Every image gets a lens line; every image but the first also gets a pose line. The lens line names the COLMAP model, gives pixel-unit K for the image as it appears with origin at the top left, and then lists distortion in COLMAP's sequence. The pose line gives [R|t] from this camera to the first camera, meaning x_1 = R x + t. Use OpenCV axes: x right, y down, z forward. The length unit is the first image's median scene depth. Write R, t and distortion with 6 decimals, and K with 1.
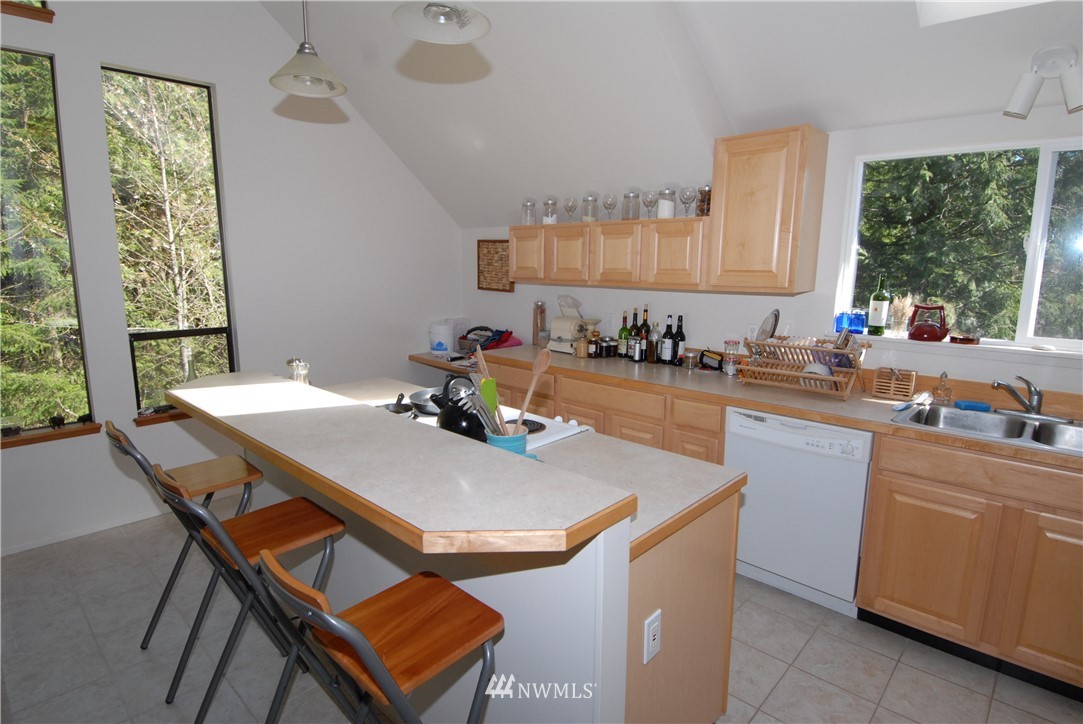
lens RADIAL K [[559.0, 0, 540.9], [0, 559.0, 357.9], [0, 0, 1]] dist [0.044132, -0.049103]
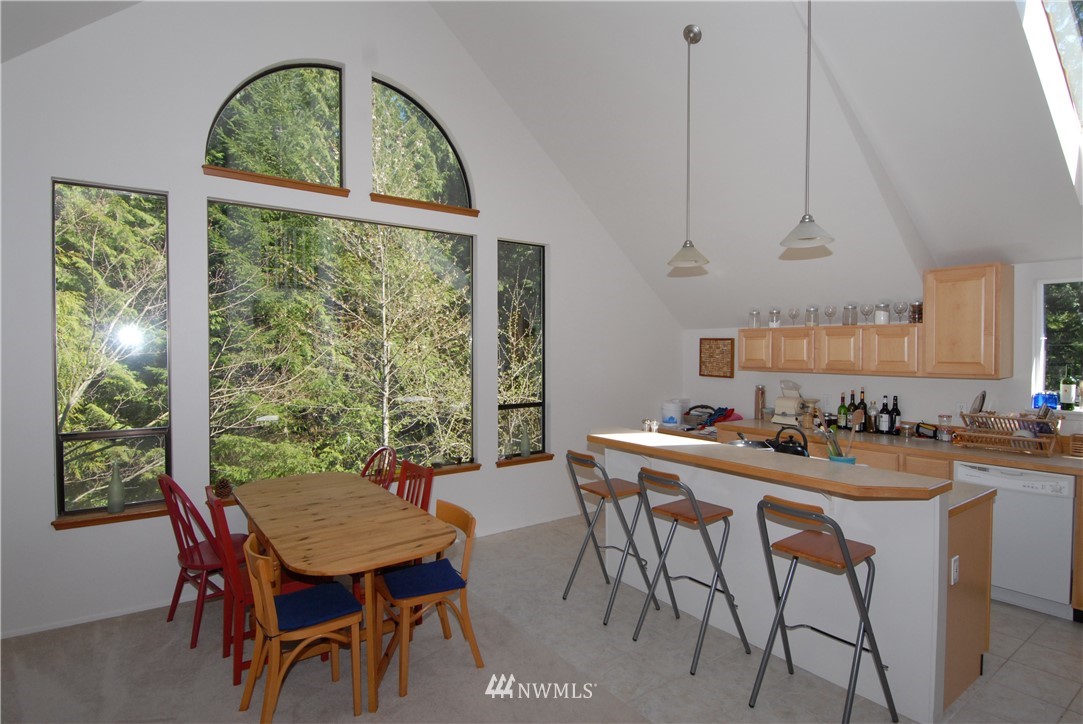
lens RADIAL K [[559.0, 0, 540.9], [0, 559.0, 357.9], [0, 0, 1]] dist [0.044132, -0.049103]
pose [[0.980790, -0.006165, -0.194971, -0.306921], [-0.024110, 0.988005, -0.152525, 0.057805], [0.193573, 0.154296, 0.968877, -0.448792]]
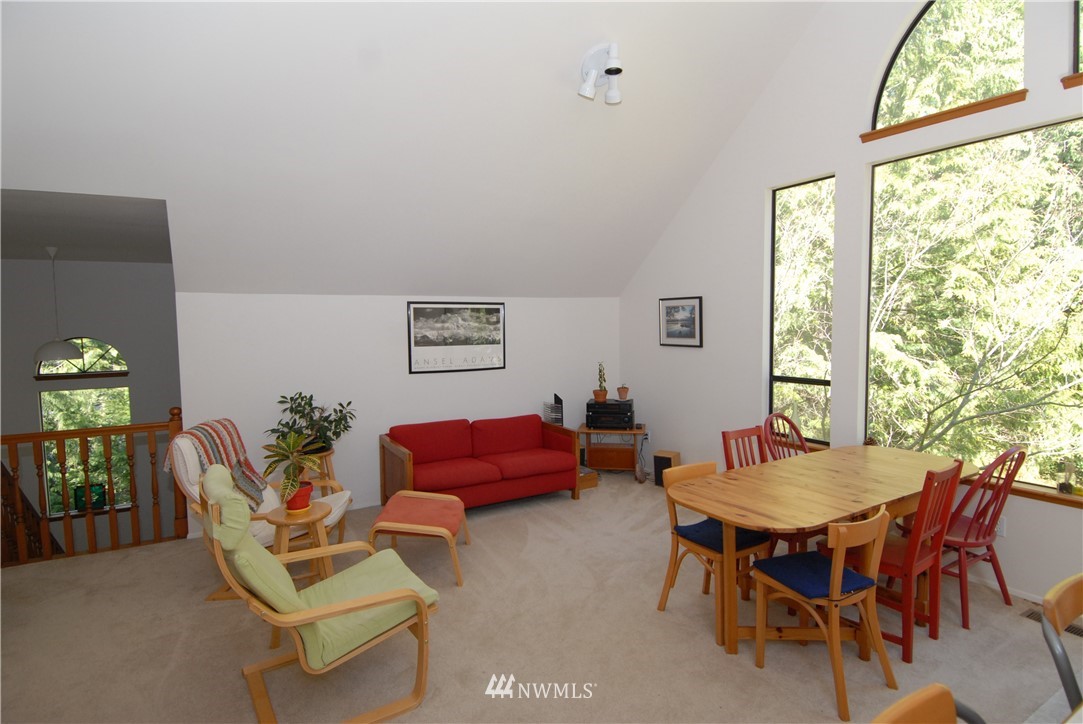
lens RADIAL K [[559.0, 0, 540.9], [0, 559.0, 357.9], [0, 0, 1]] dist [0.044132, -0.049103]
pose [[-0.288194, 0.060369, -0.955667, 0.137461], [-0.149987, 0.982847, 0.107316, -0.042736], [0.945753, 0.174265, -0.274196, 0.189809]]
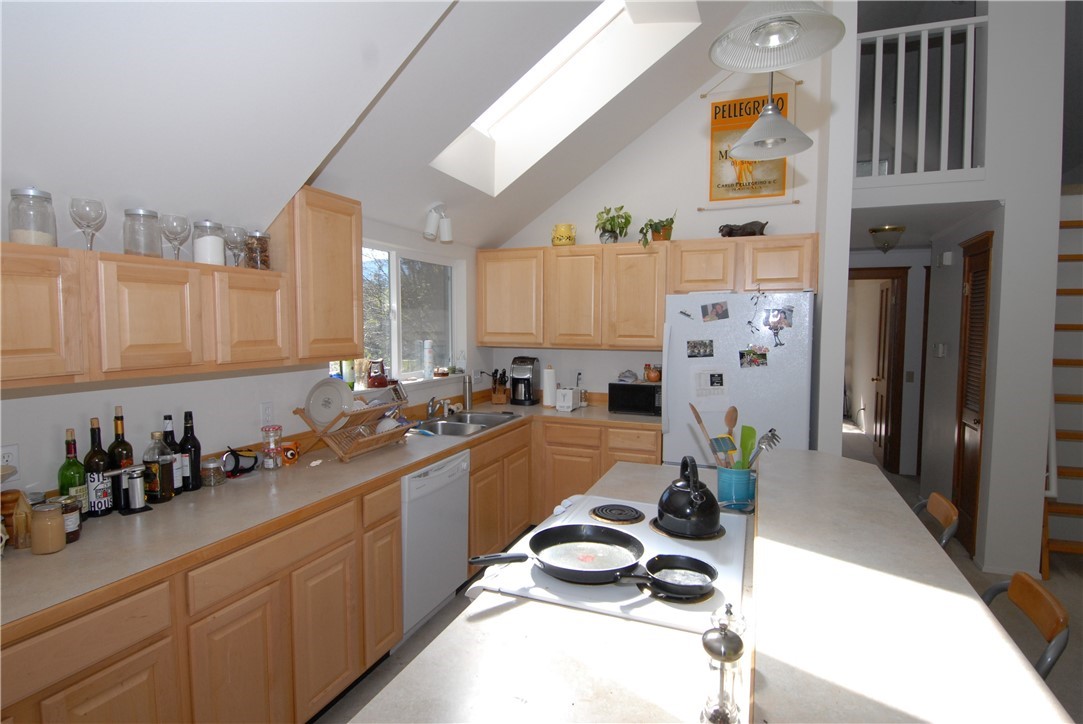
lens RADIAL K [[559.0, 0, 540.9], [0, 559.0, 357.9], [0, 0, 1]] dist [0.044132, -0.049103]
pose [[-0.374203, -0.063503, 0.925170, -0.507281], [0.150300, 0.980309, 0.128079, -0.161152], [-0.915086, 0.186981, -0.357291, 0.864228]]
